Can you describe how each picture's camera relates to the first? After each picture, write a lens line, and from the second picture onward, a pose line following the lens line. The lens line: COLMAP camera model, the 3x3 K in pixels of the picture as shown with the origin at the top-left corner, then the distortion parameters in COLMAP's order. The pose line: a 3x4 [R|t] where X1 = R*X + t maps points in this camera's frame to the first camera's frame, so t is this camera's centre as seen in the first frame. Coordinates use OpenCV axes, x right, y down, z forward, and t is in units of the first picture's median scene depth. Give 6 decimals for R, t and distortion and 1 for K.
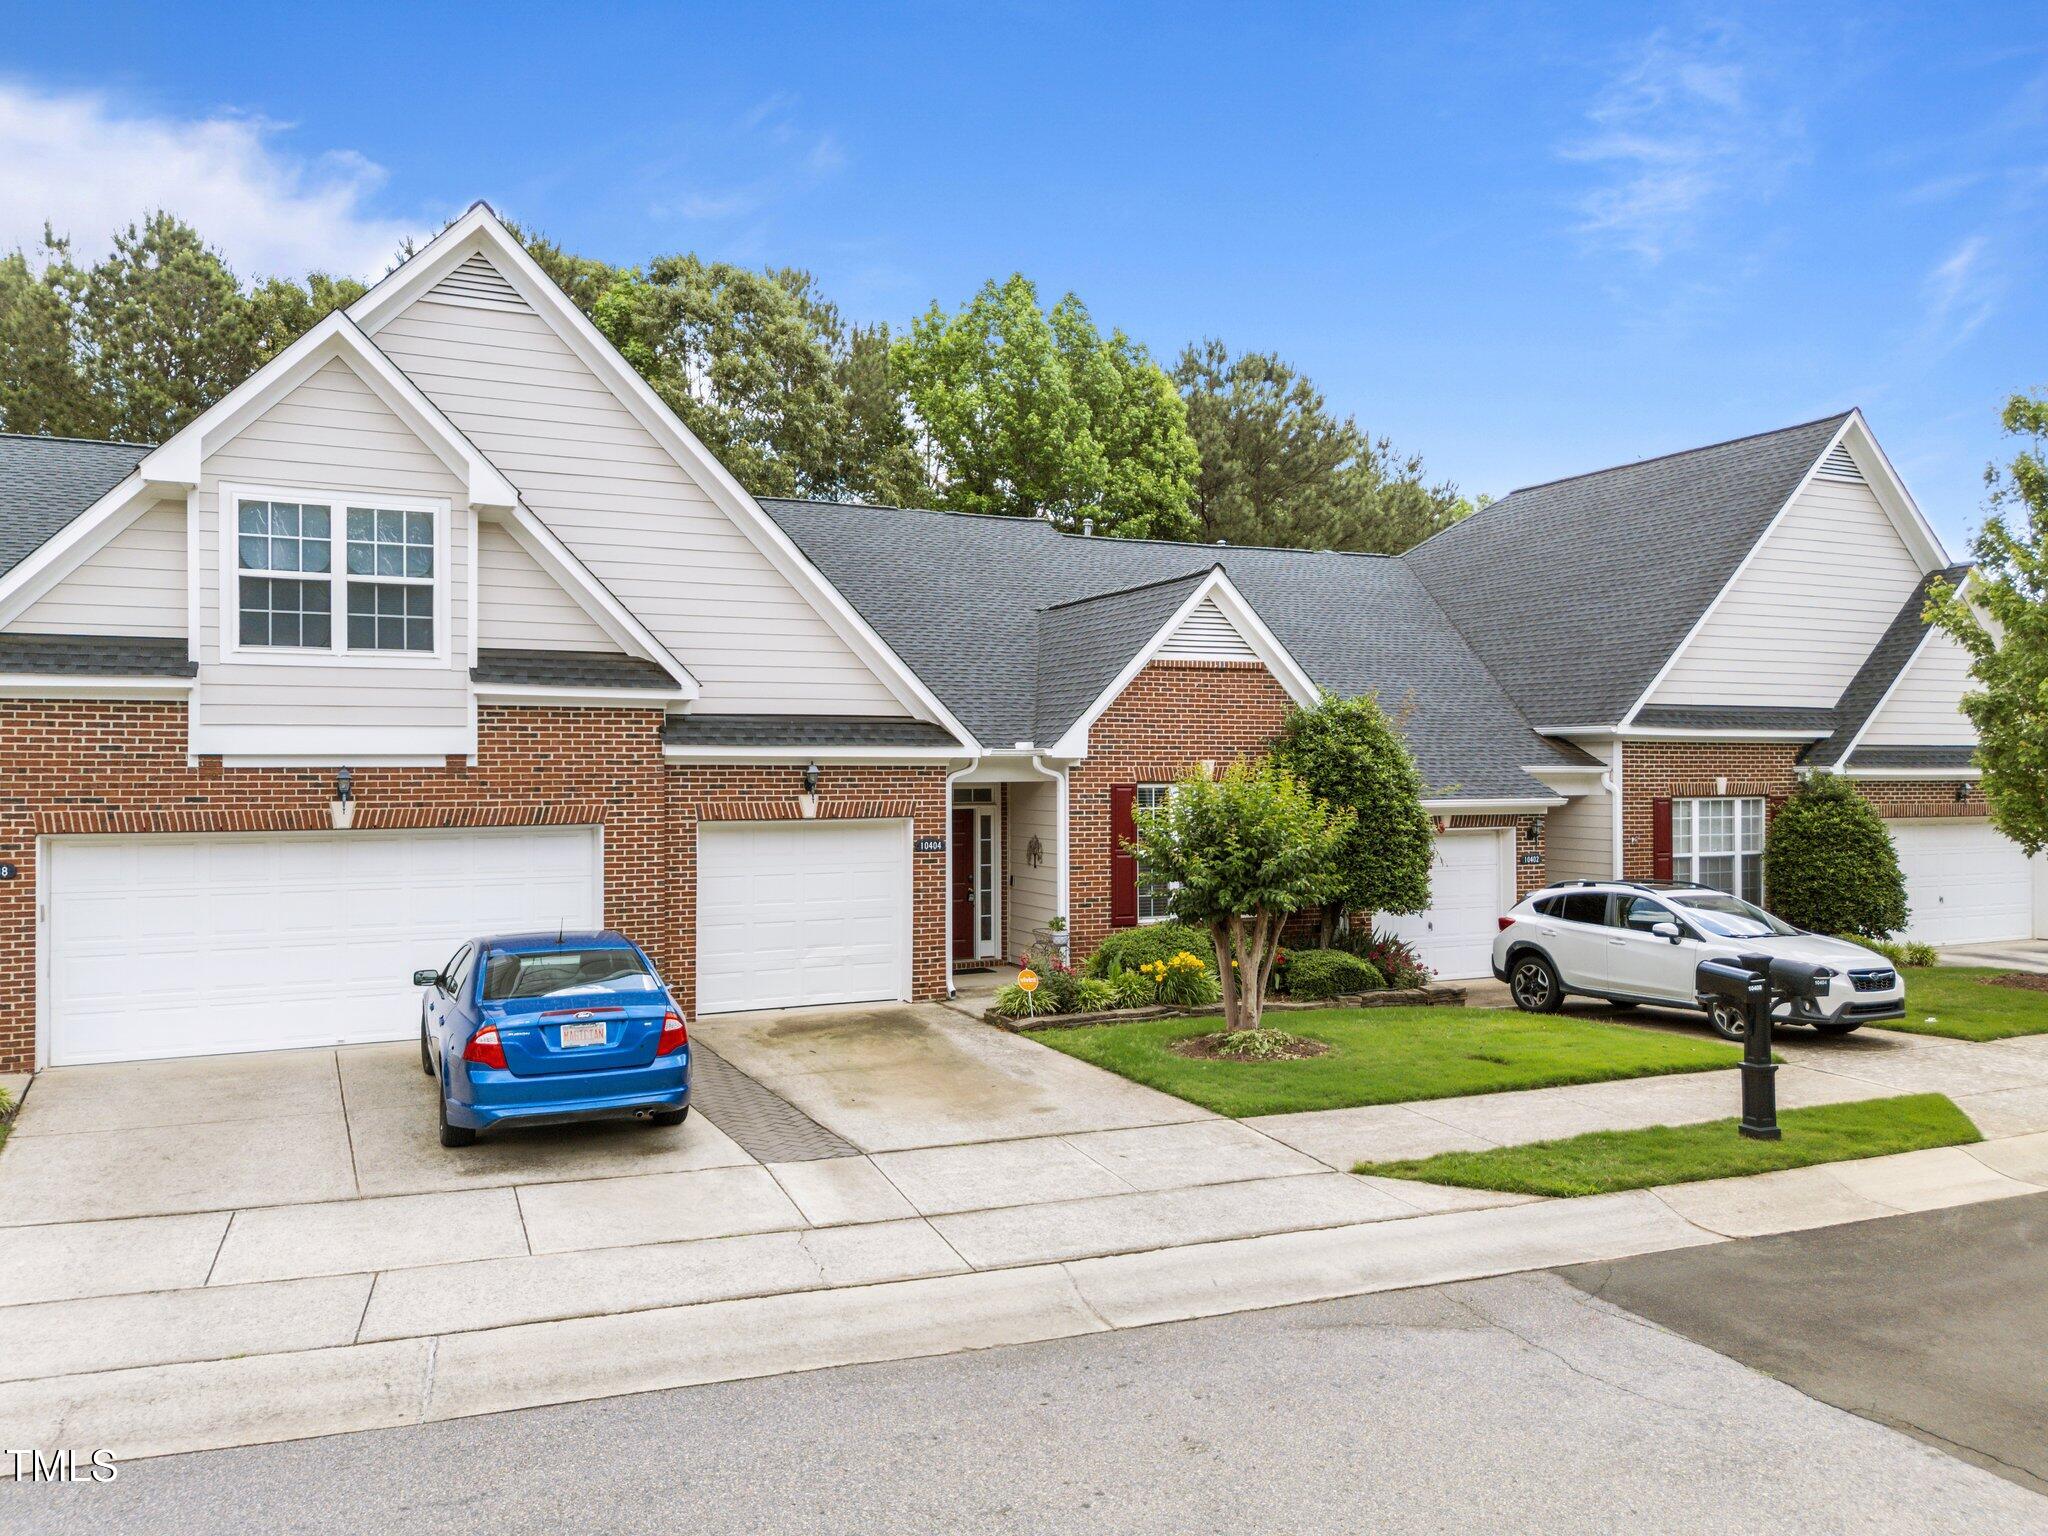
lens RADIAL K [[1513.8, 0, 1023.9], [0, 1513.8, 764.9], [0, 0, 1]] dist [0.059958, -0.049315]
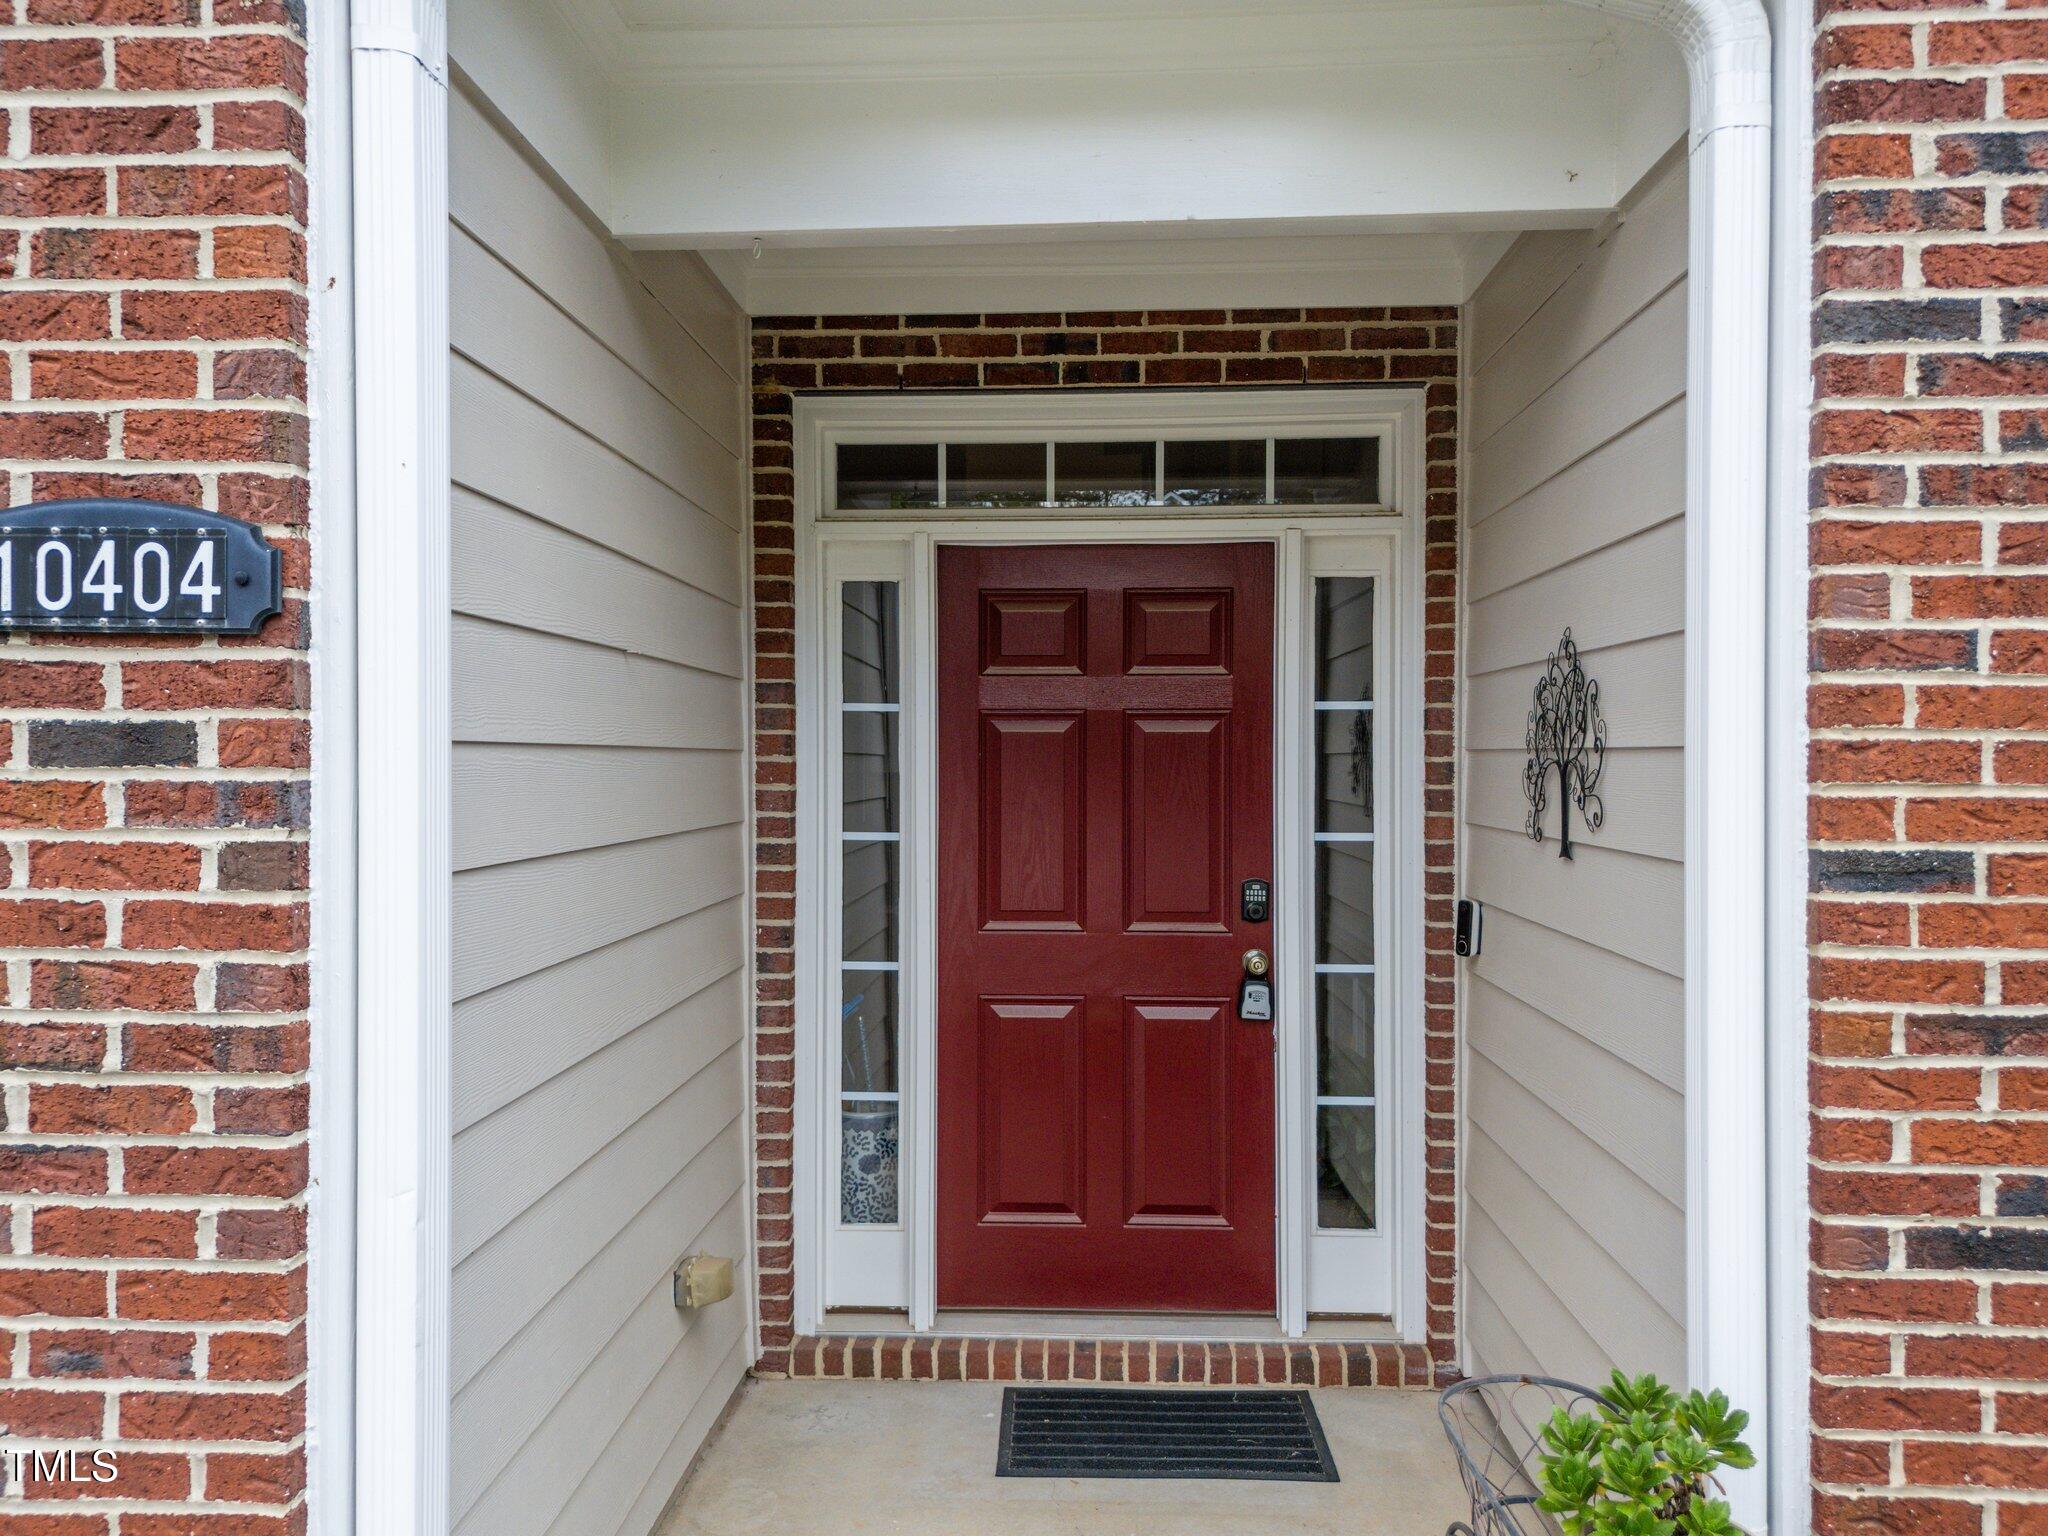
lens RADIAL K [[1513.8, 0, 1018.1], [0, 1513.8, 775.9], [0, 0, 1]] dist [0.059958, -0.049315]
pose [[0.881701, 0.006745, -0.471761, 0.039011], [0.000035, 0.999897, 0.014361, 0.073296], [0.471809, -0.012678, 0.881610, 1.075036]]
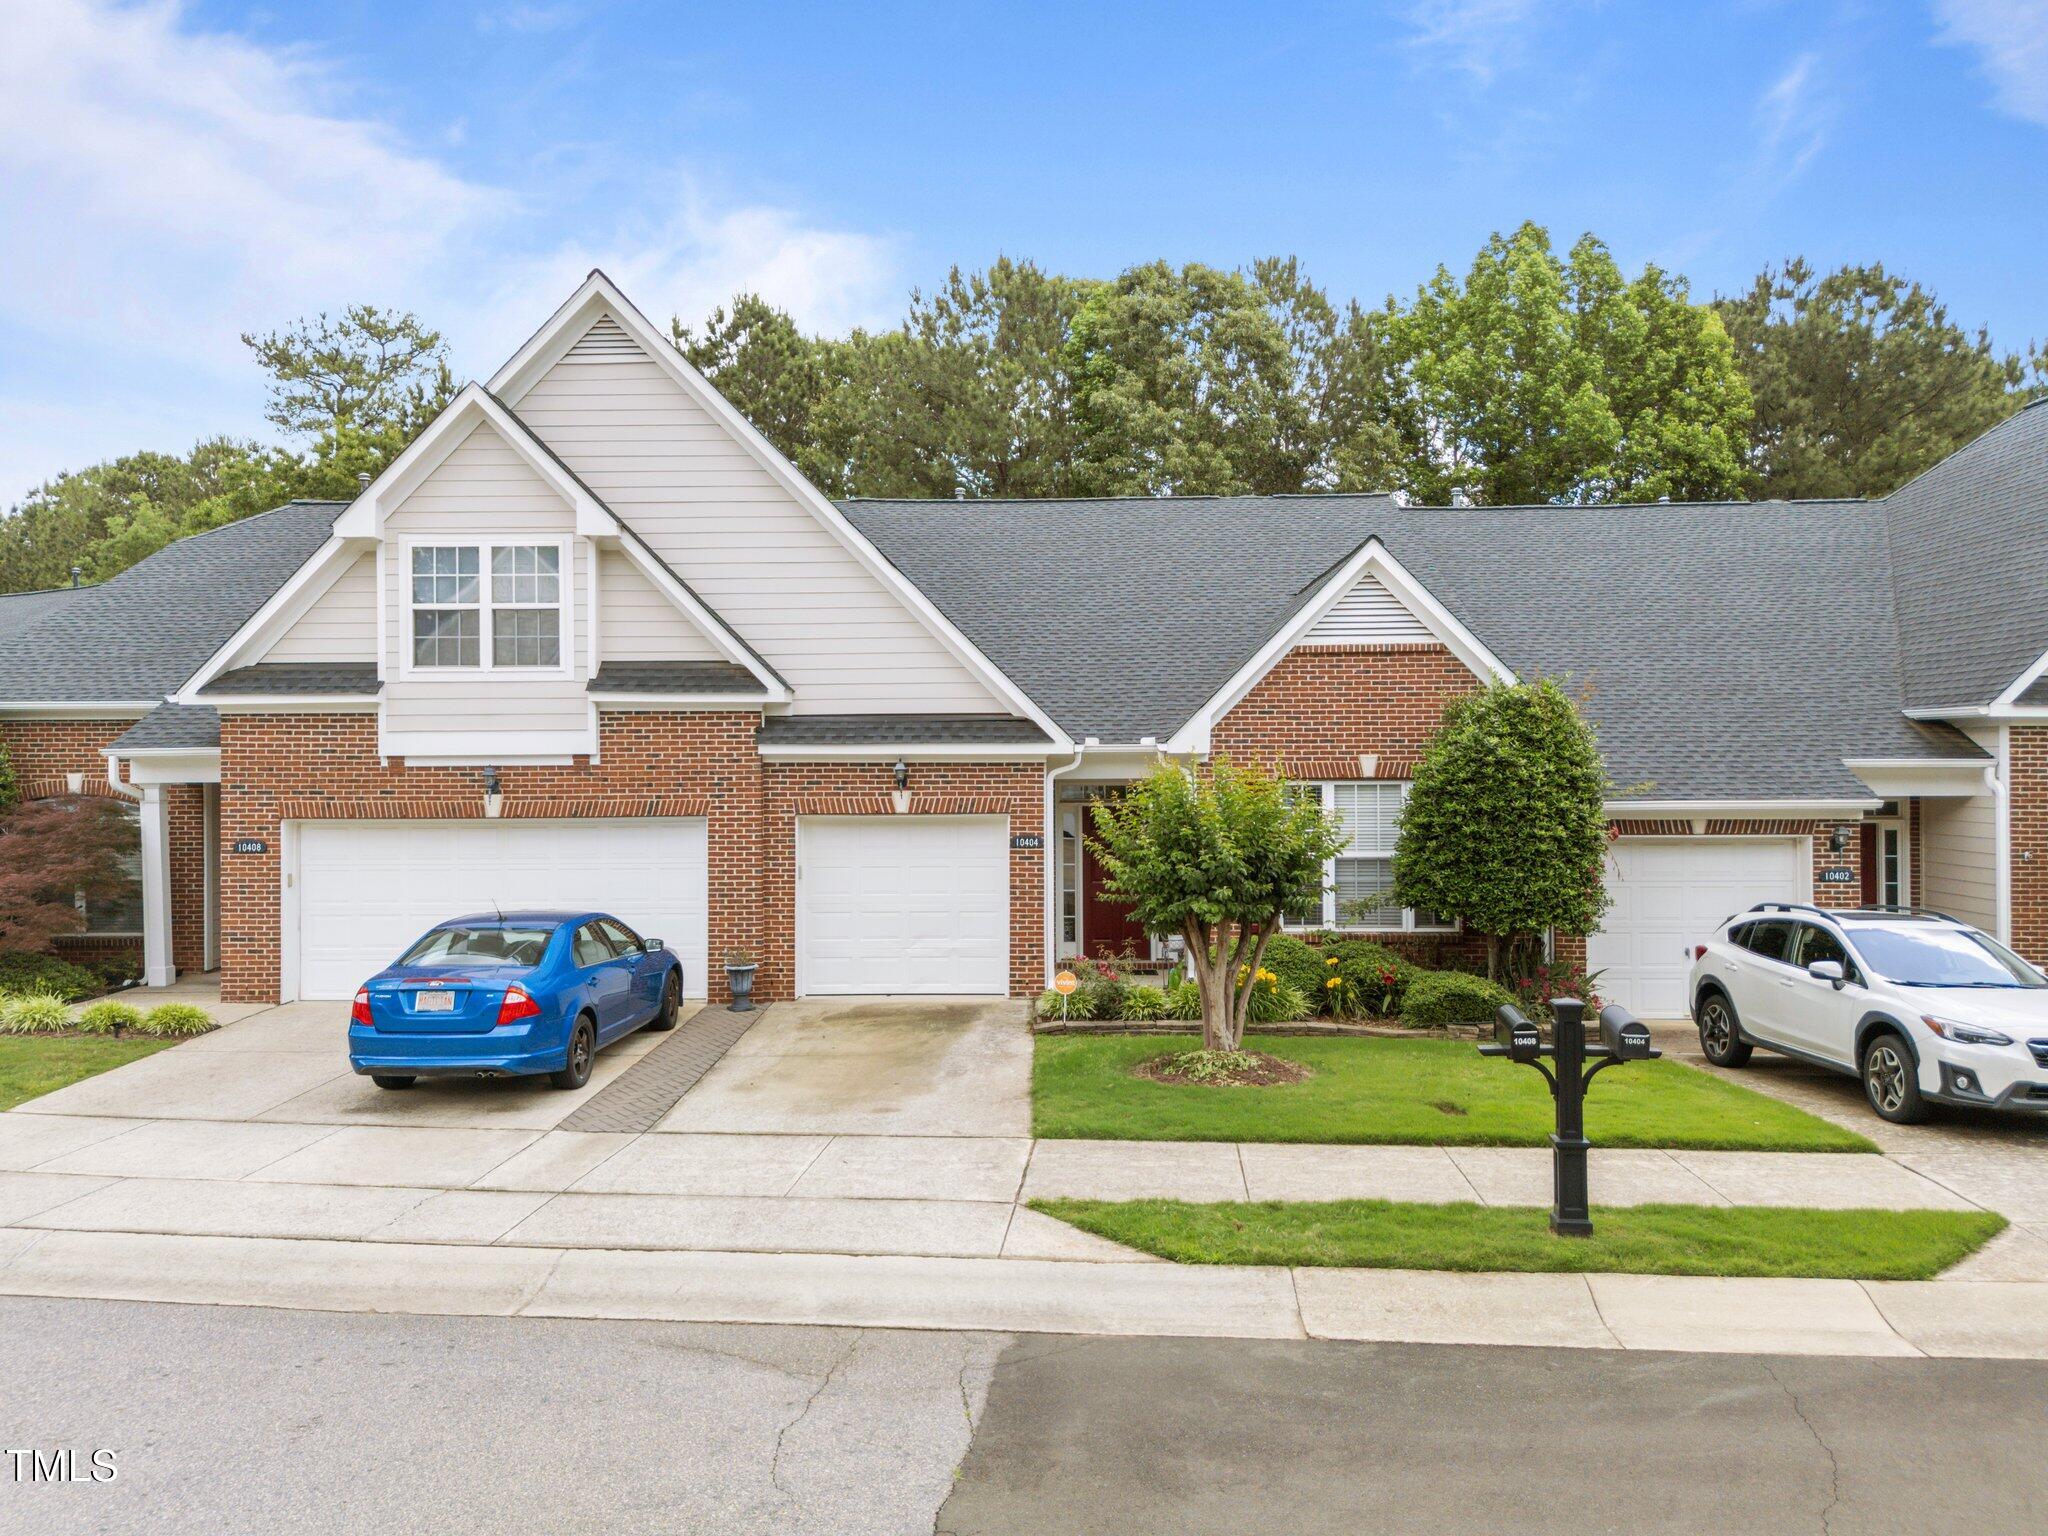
lens RADIAL K [[1513.8, 0, 1020.3], [0, 1513.8, 764.6], [0, 0, 1]] dist [0.059958, -0.049315]
pose [[0.890884, -0.002584, -0.454223, 0.441528], [0.004736, 0.999982, 0.003599, -0.001771], [0.454206, -0.005358, 0.890881, 0.126647]]
